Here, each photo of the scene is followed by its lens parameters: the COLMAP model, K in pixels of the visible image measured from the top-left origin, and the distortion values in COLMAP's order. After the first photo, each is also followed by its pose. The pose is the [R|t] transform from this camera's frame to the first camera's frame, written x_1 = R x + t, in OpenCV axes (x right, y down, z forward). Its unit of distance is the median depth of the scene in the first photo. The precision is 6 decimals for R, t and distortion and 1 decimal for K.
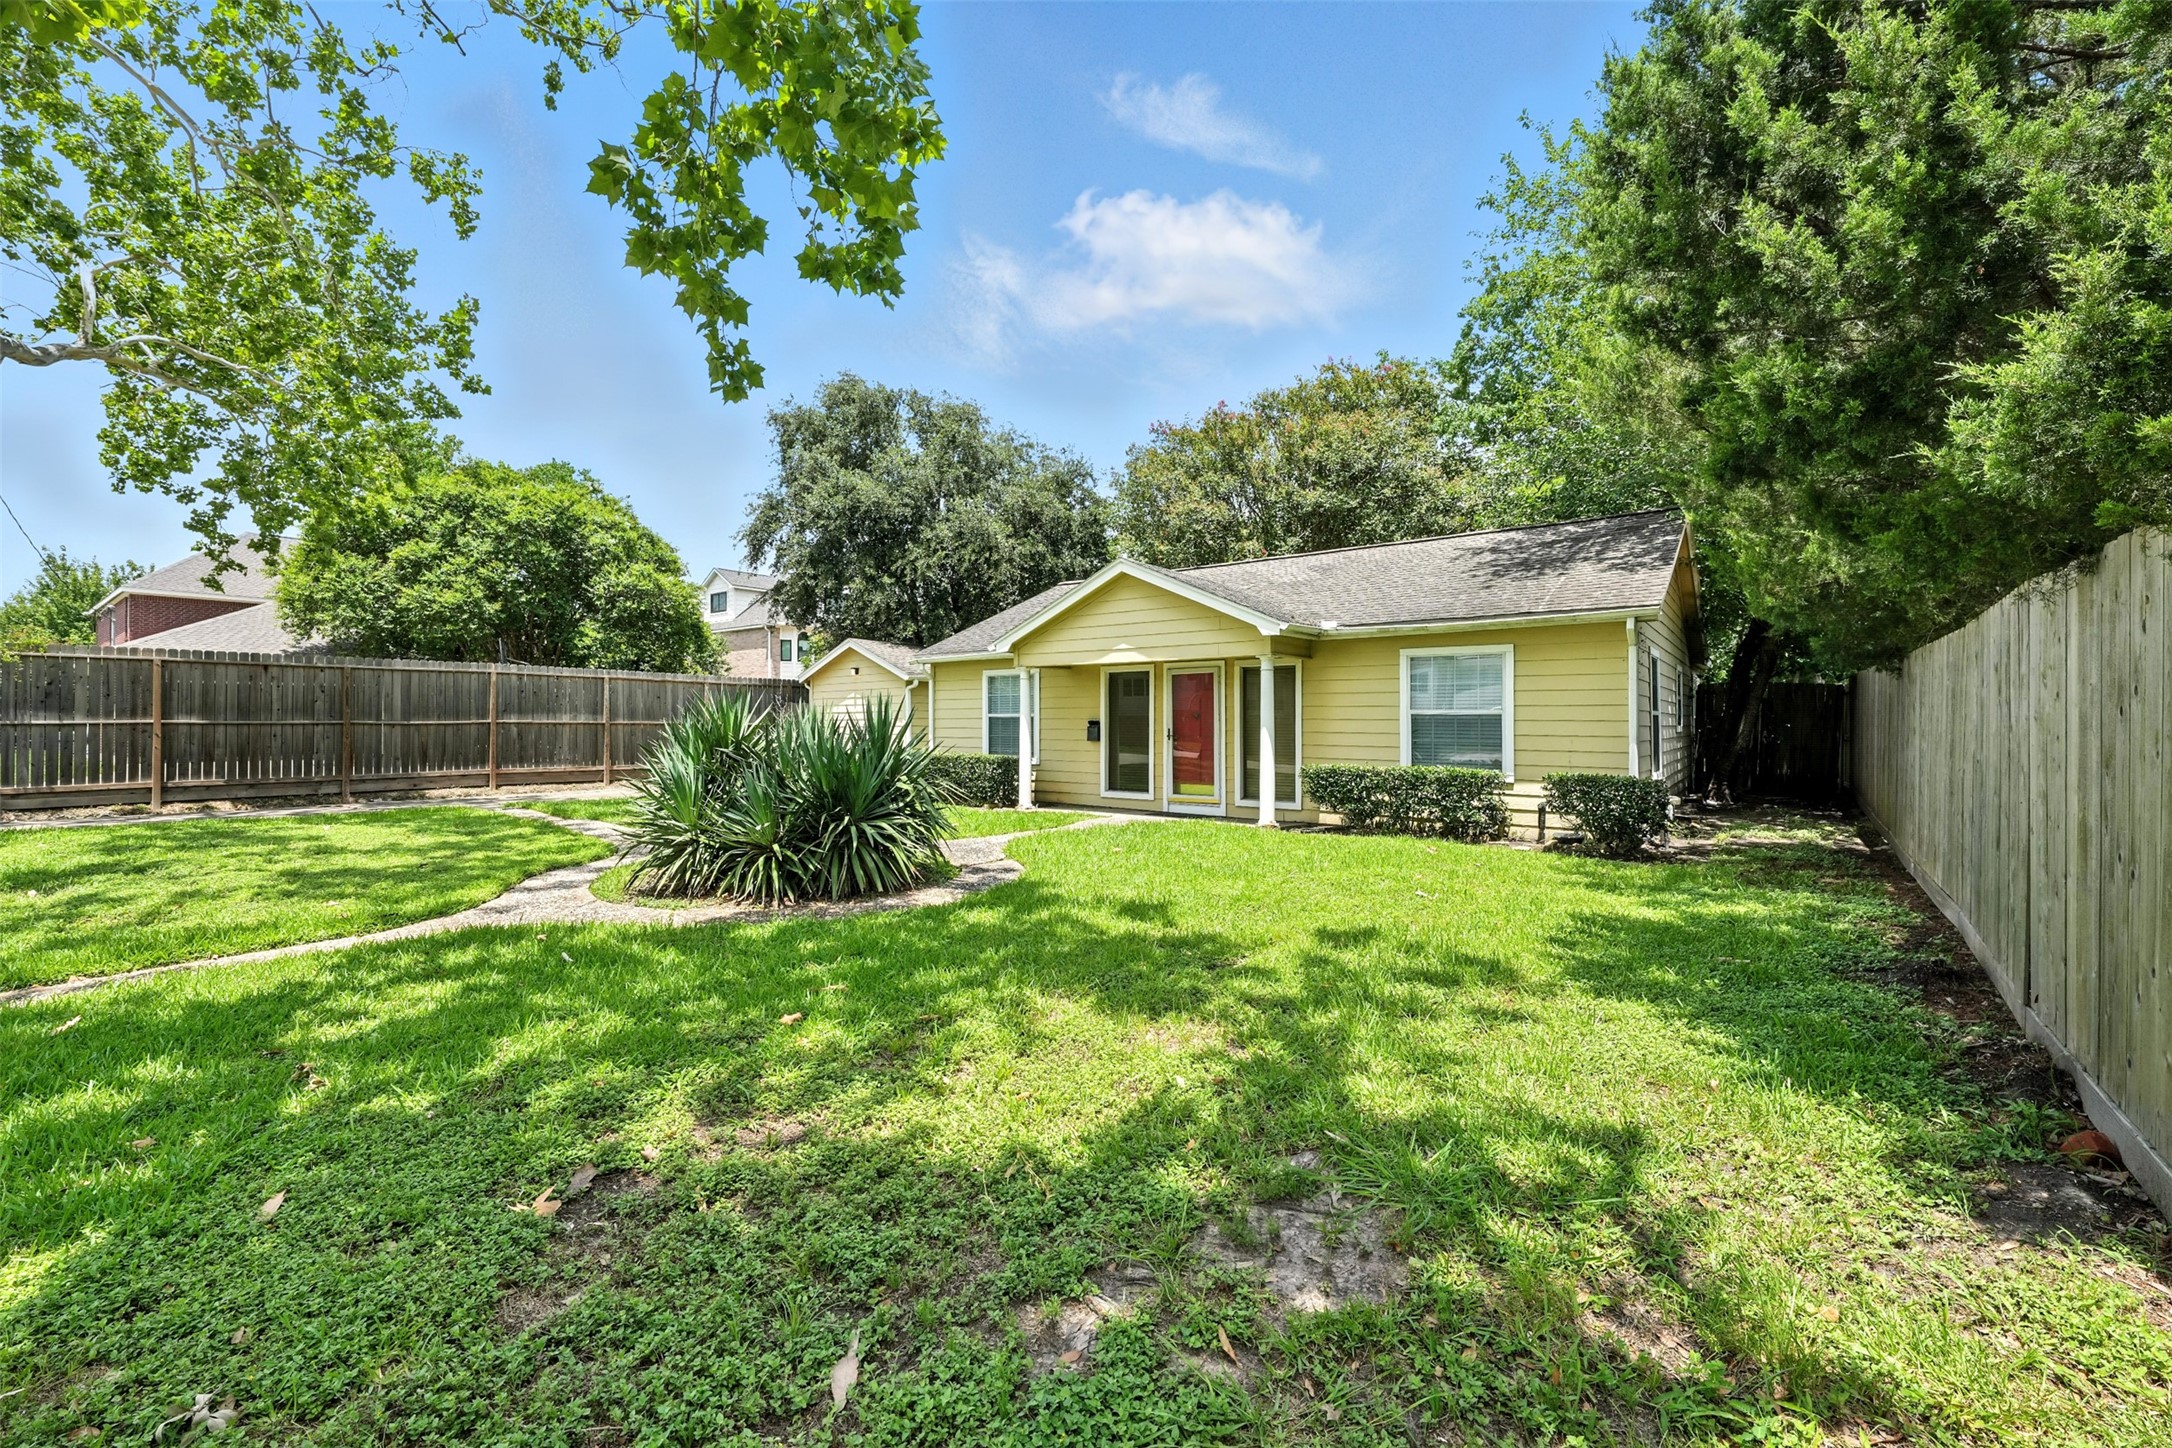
lens RADIAL K [[943.9, 0, 1086.0], [0, 943.9, 724.0], [0, 0, 1]] dist [-0.000374, -0.000055]
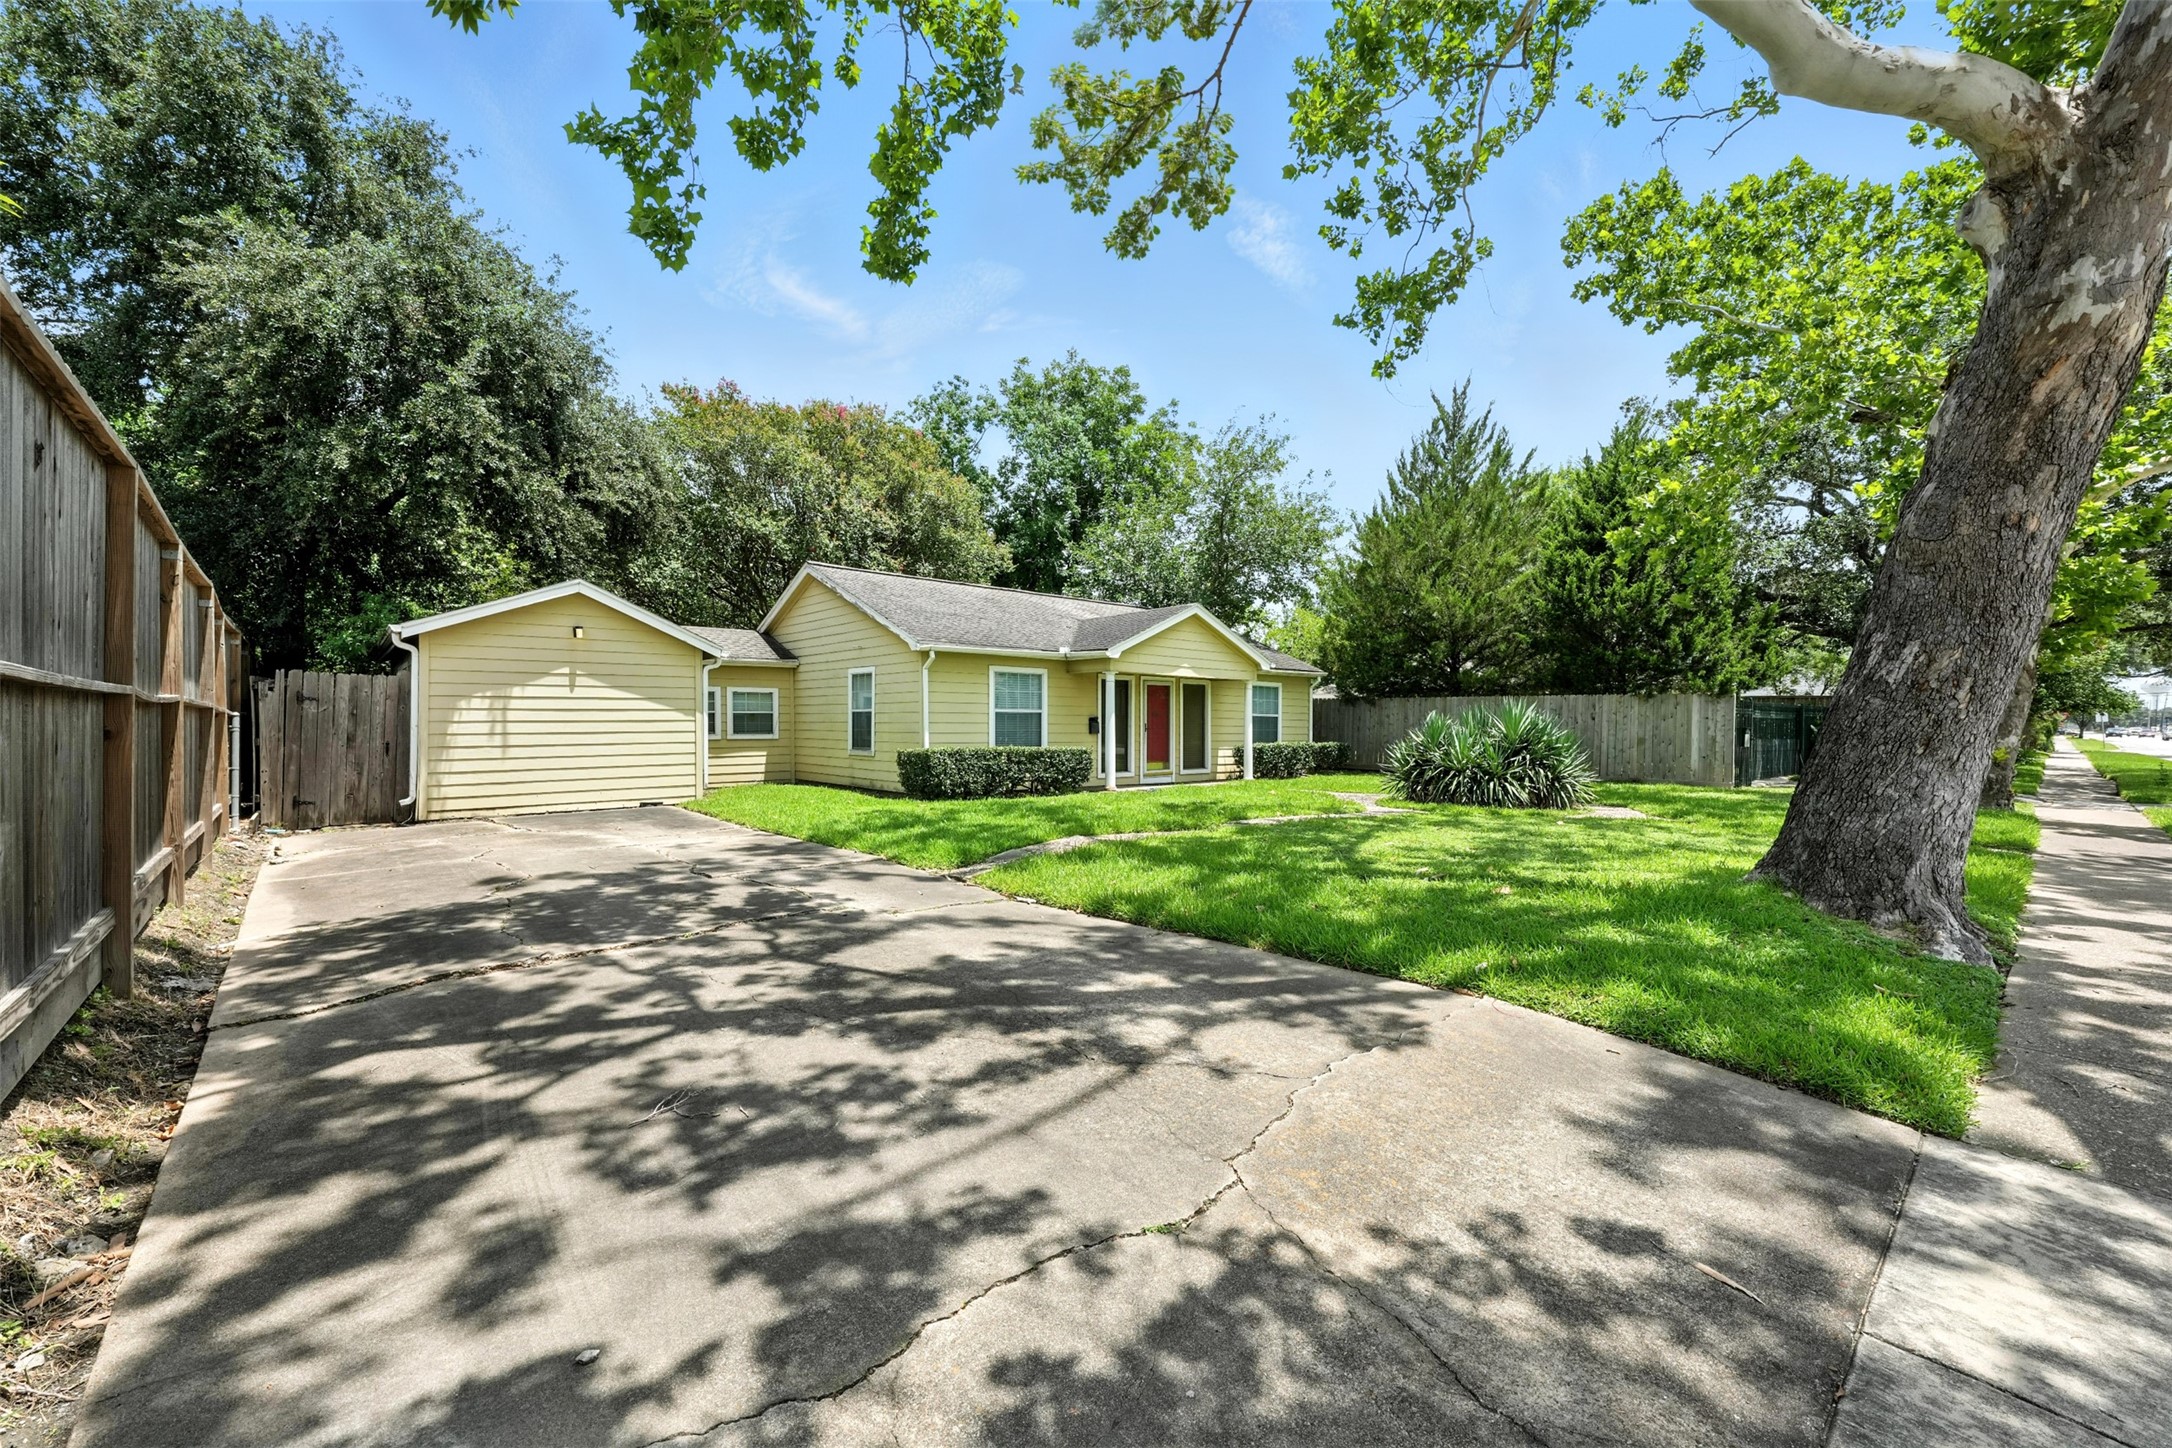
lens RADIAL K [[943.9, 0, 1086.0], [0, 943.9, 724.0], [0, 0, 1]] dist [-0.000374, -0.000055]
pose [[0.227497, -0.008256, 0.973744, -1.233222], [-0.012008, 0.999864, 0.011283, -0.007644], [-0.973705, -0.014260, 0.227367, 0.715571]]
